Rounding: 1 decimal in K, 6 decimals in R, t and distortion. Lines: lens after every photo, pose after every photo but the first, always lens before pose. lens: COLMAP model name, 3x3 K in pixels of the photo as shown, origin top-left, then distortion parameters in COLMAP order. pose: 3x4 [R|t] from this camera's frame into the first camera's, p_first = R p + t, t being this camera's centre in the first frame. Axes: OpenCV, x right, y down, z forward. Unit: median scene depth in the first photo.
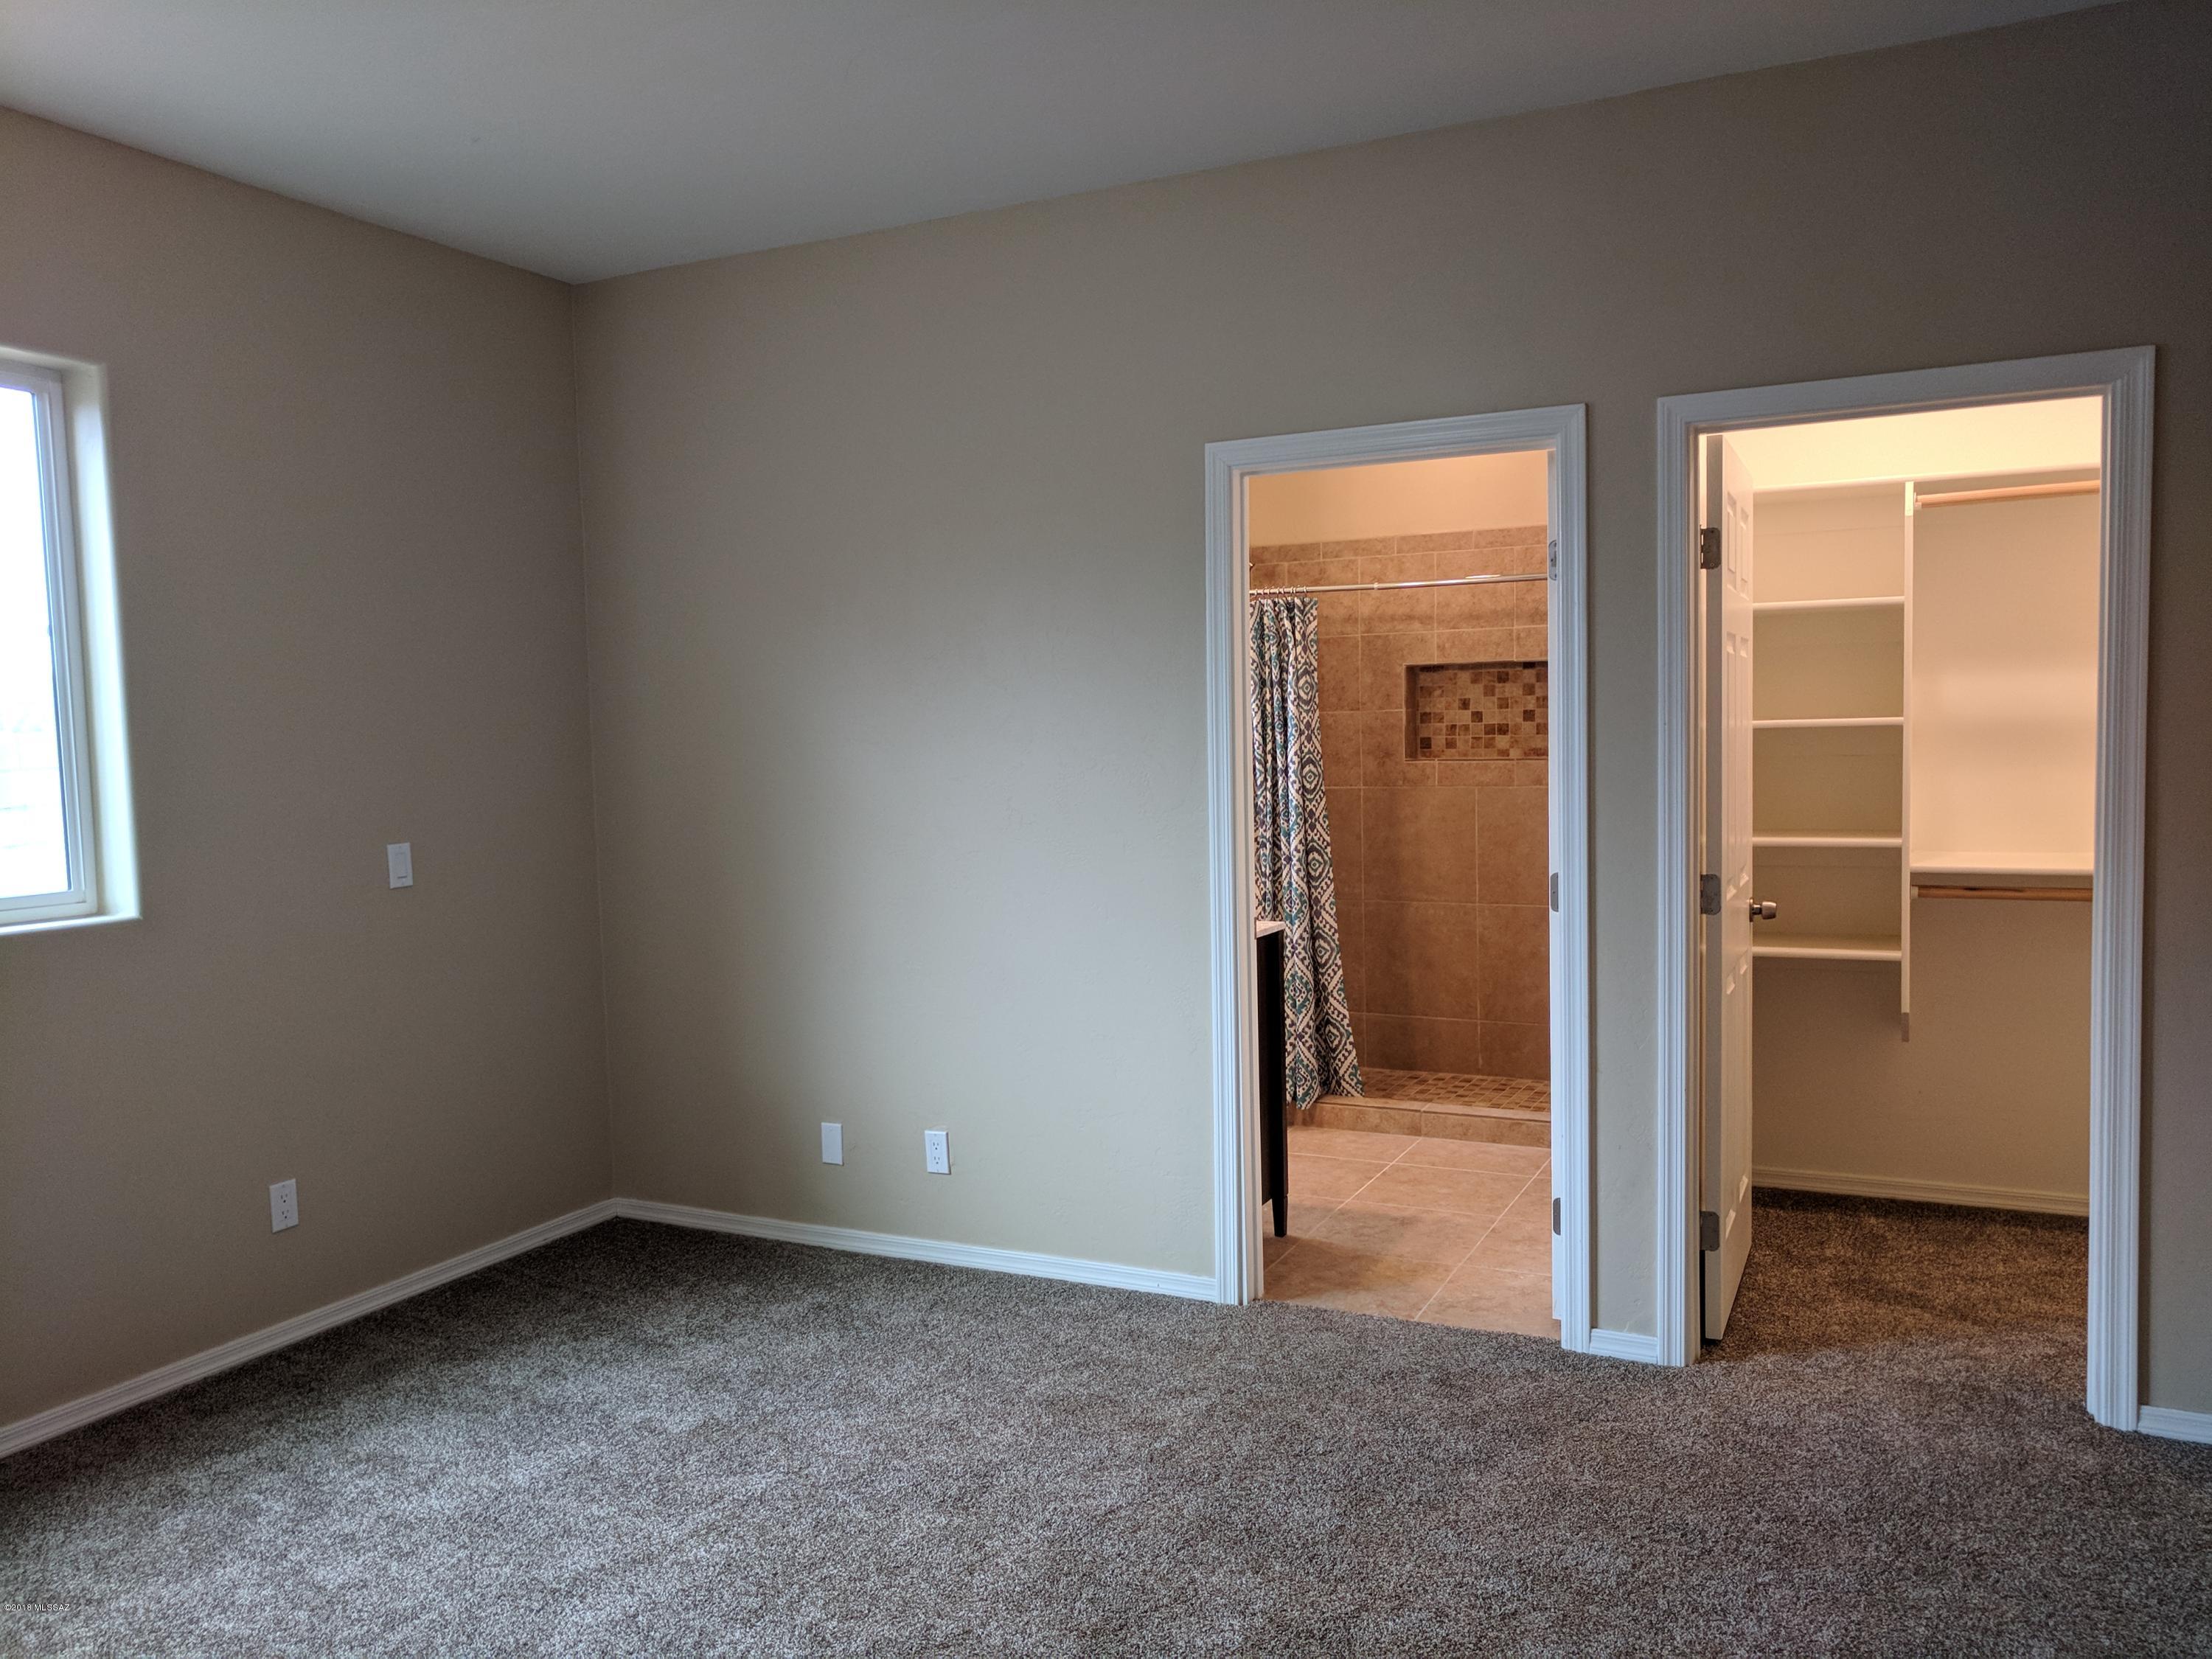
lens RADIAL K [[1654.8, 0, 1110.8], [0, 1654.8, 826.8], [0, 0, 1]] dist [0.004823, -0.003407]
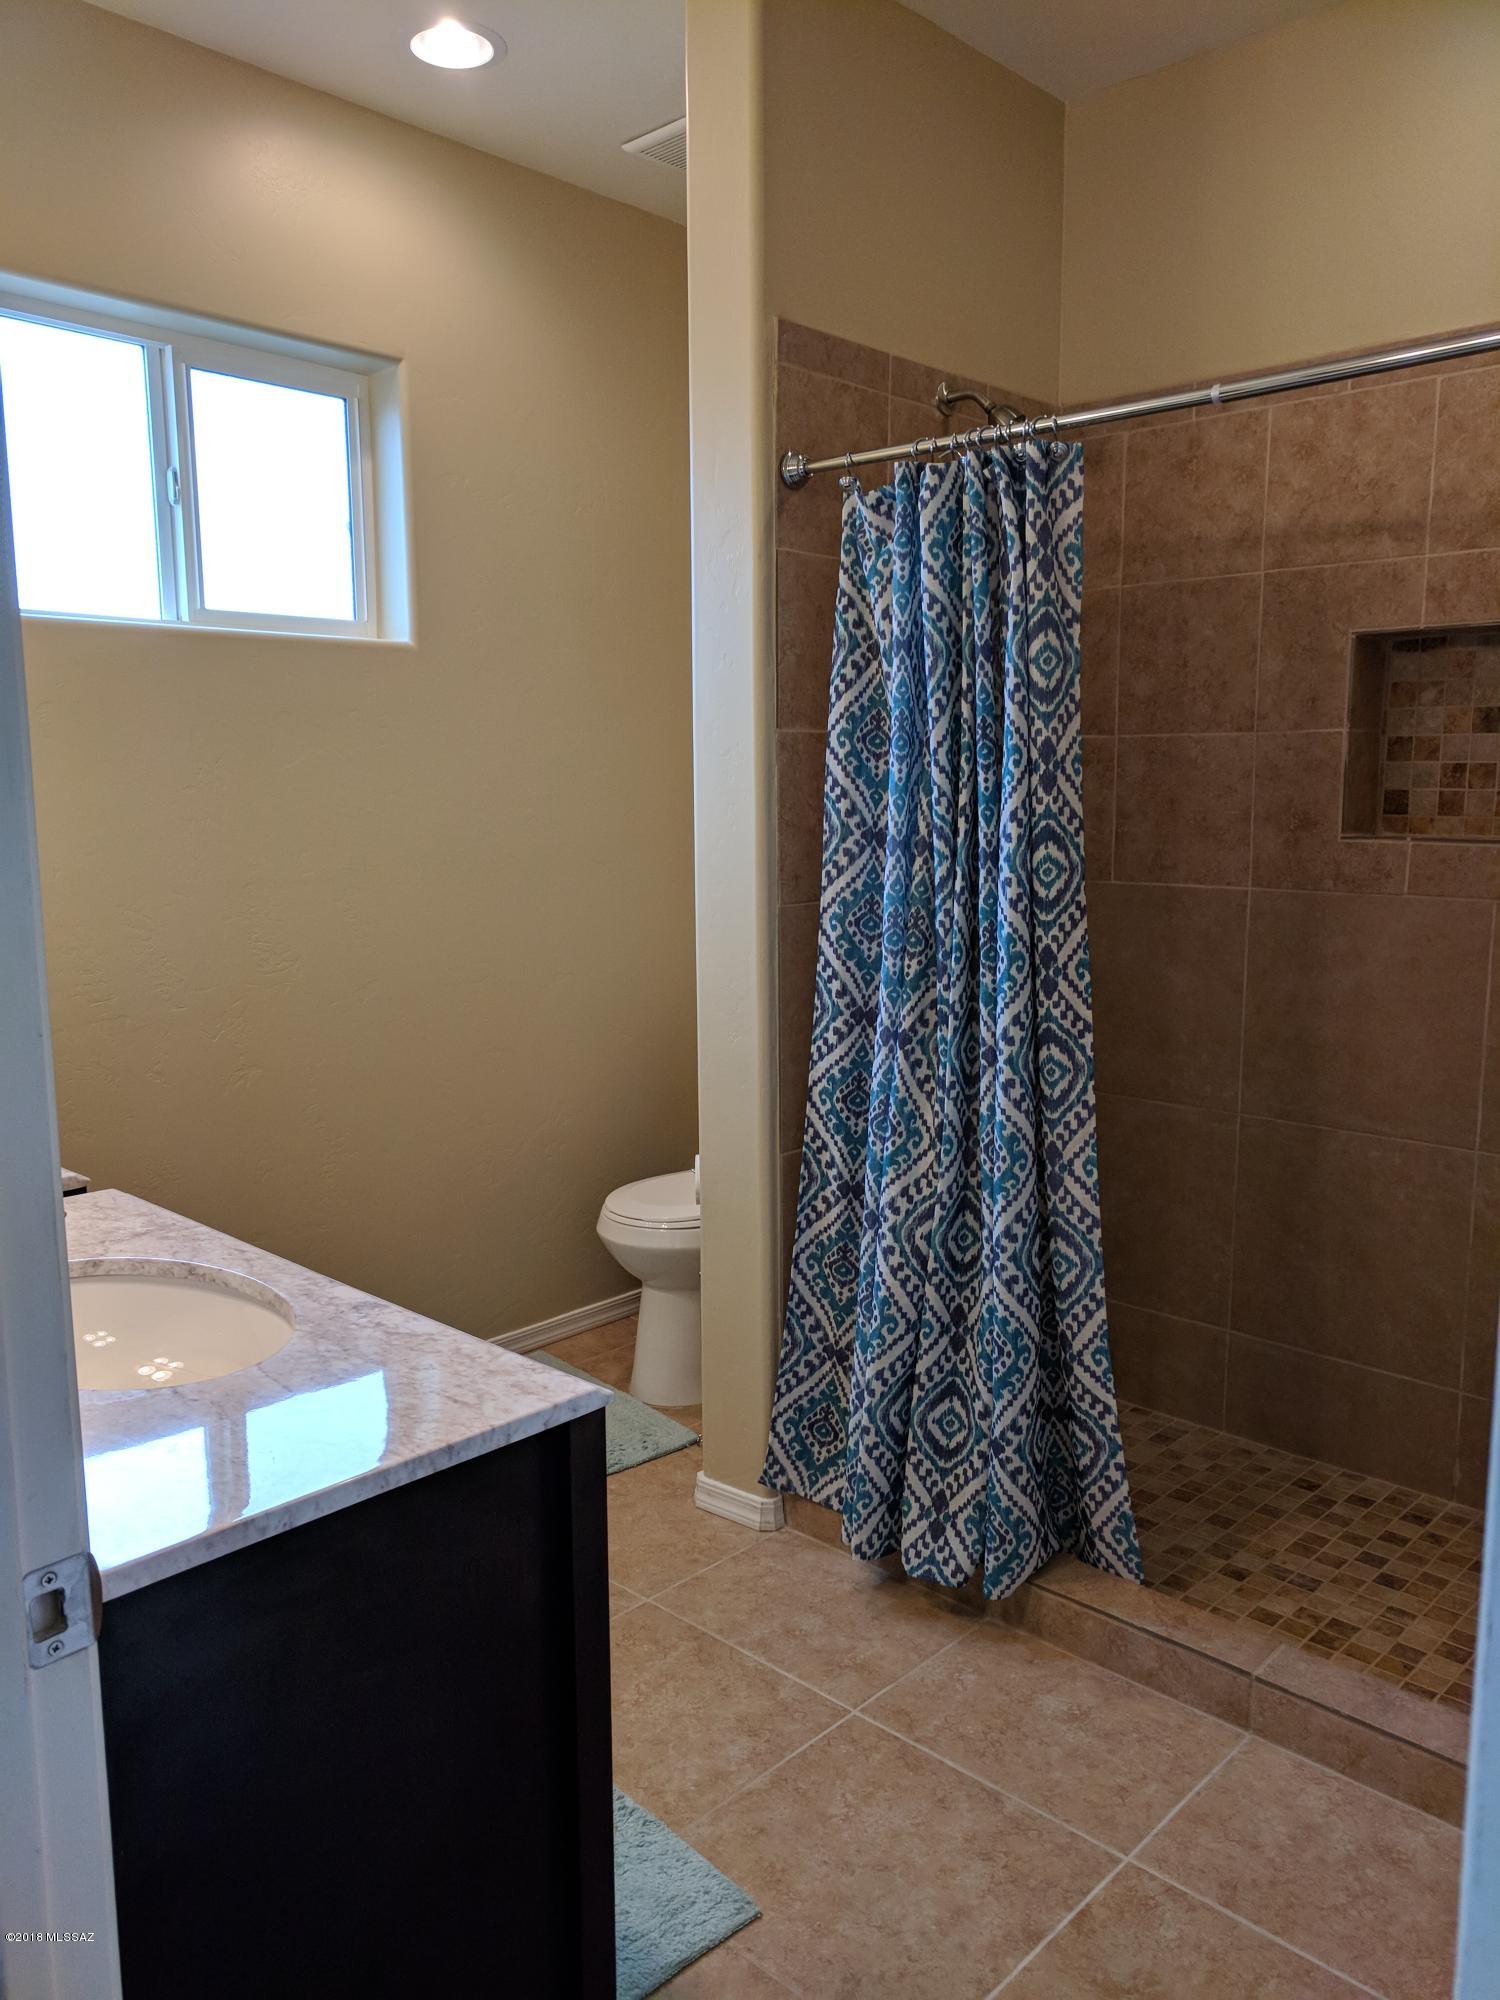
lens RADIAL K [[1463.6, 0, 750.0], [0, 1463.6, 1000.0], [0, 0, 1]] dist [-0.023060, 0.000695]
pose [[0.950915, 0.065274, -0.302491, 0.163001], [-0.038249, 0.994797, 0.094424, -0.029698], [0.307080, -0.078219, 0.948464, 0.609547]]
